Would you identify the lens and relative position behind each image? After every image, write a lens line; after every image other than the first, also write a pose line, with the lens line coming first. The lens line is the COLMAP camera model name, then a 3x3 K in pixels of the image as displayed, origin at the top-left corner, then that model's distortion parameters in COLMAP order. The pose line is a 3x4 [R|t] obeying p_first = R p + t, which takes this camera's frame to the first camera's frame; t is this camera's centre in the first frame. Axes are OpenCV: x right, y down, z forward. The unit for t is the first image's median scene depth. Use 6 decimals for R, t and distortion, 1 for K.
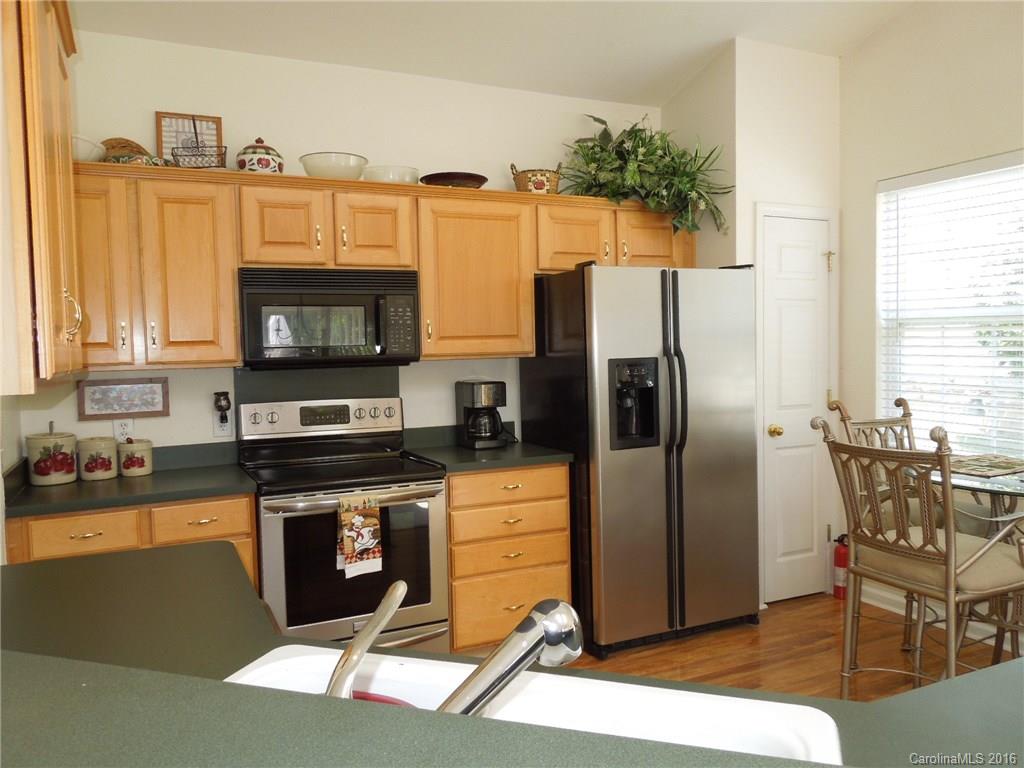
lens RADIAL K [[764.8, 0, 509.6], [0, 764.8, 385.1], [0, 0, 1]] dist [-0.019356, 0.001922]
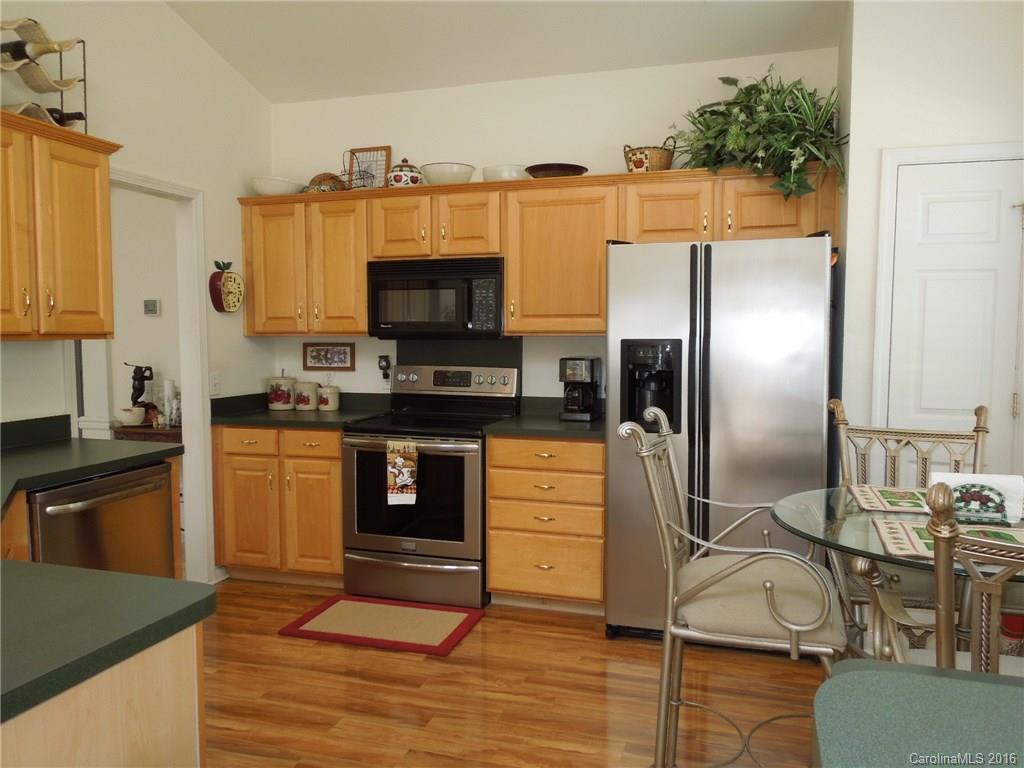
lens RADIAL K [[764.8, 0, 519.3], [0, 764.8, 379.4], [0, 0, 1]] dist [-0.019356, 0.001922]
pose [[0.733594, 0.066209, -0.676355, 0.701714], [-0.049642, 0.997805, 0.043833, -0.019143], [0.677772, 0.001420, 0.735271, 0.185443]]
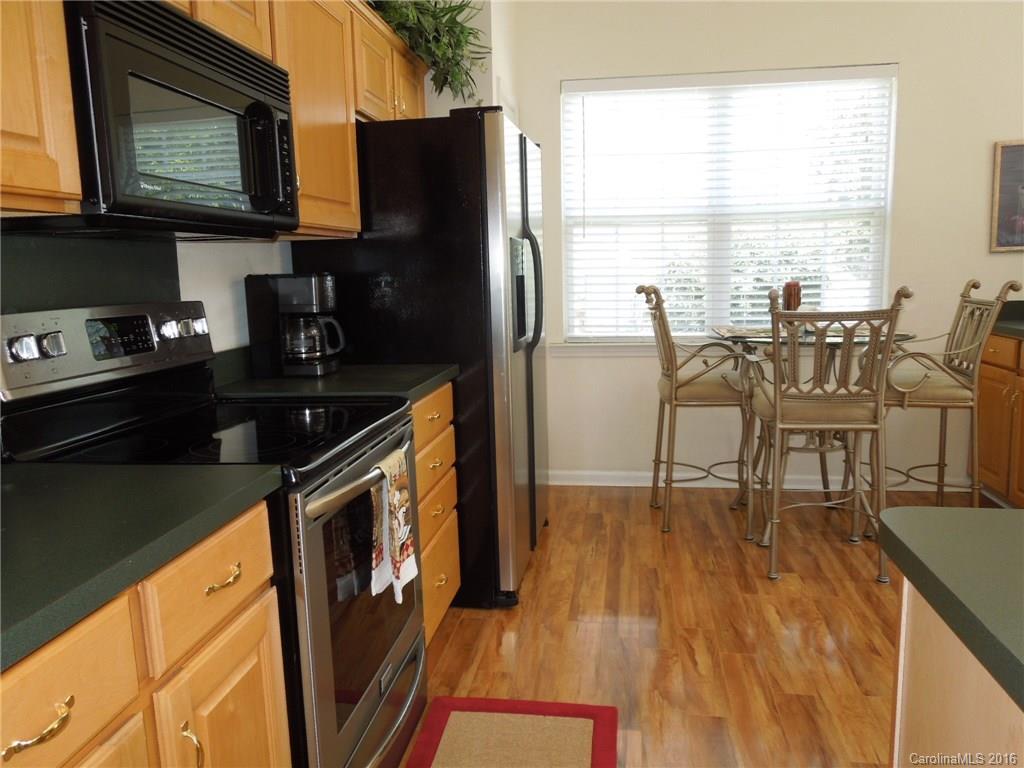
lens RADIAL K [[764.8, 0, 512.0], [0, 764.8, 383.0], [0, 0, 1]] dist [-0.019356, 0.001922]
pose [[0.578653, -0.115718, 0.807323, -0.529452], [0.052959, 0.993125, 0.104392, 0.033759], [-0.813853, -0.017652, 0.580803, 0.538547]]
